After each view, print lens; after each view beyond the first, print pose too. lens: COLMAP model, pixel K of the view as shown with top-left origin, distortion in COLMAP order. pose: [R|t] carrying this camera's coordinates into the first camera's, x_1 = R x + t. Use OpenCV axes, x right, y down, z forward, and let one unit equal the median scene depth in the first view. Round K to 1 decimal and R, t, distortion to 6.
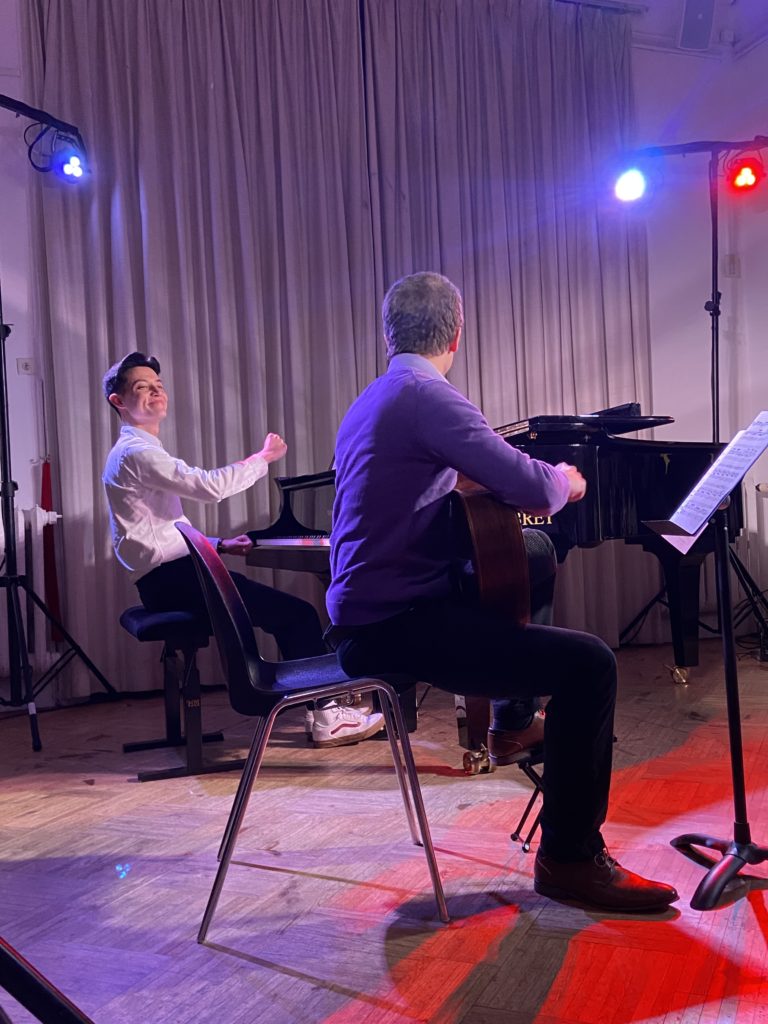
lens RADIAL K [[1008.5, 0, 377.6], [0, 1008.5, 523.5], [0, 0, 1]] dist [0.070993, 0.000000]
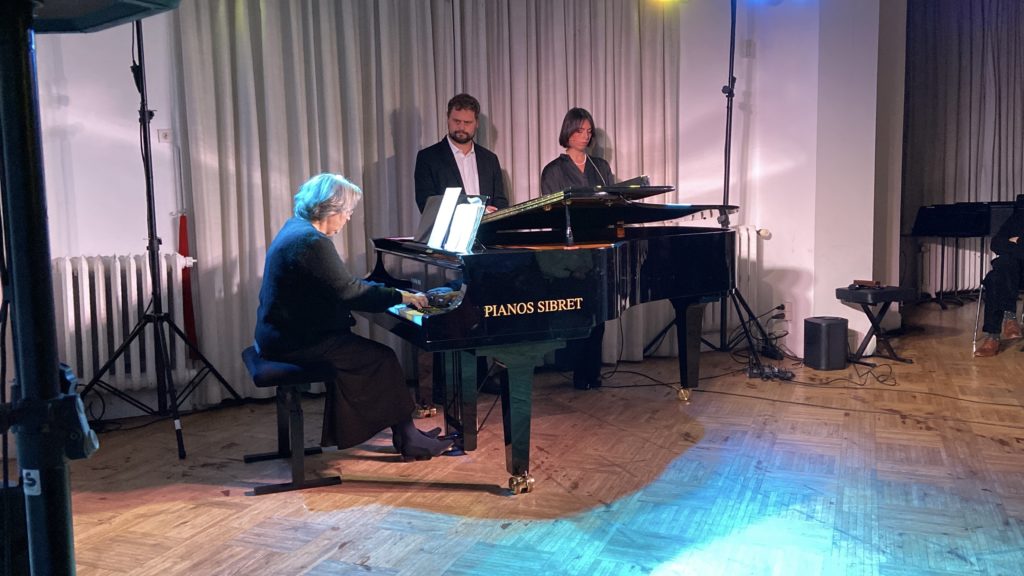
lens RADIAL K [[883.4, 0, 498.9], [0, 883.4, 274.7], [0, 0, 1]] dist [0.064734, -0.034311]
pose [[0.998815, 0.020125, 0.044318, 0.010310], [-0.024559, 0.994491, 0.101909, -0.121026], [-0.042023, -0.102877, 0.993806, -0.104353]]
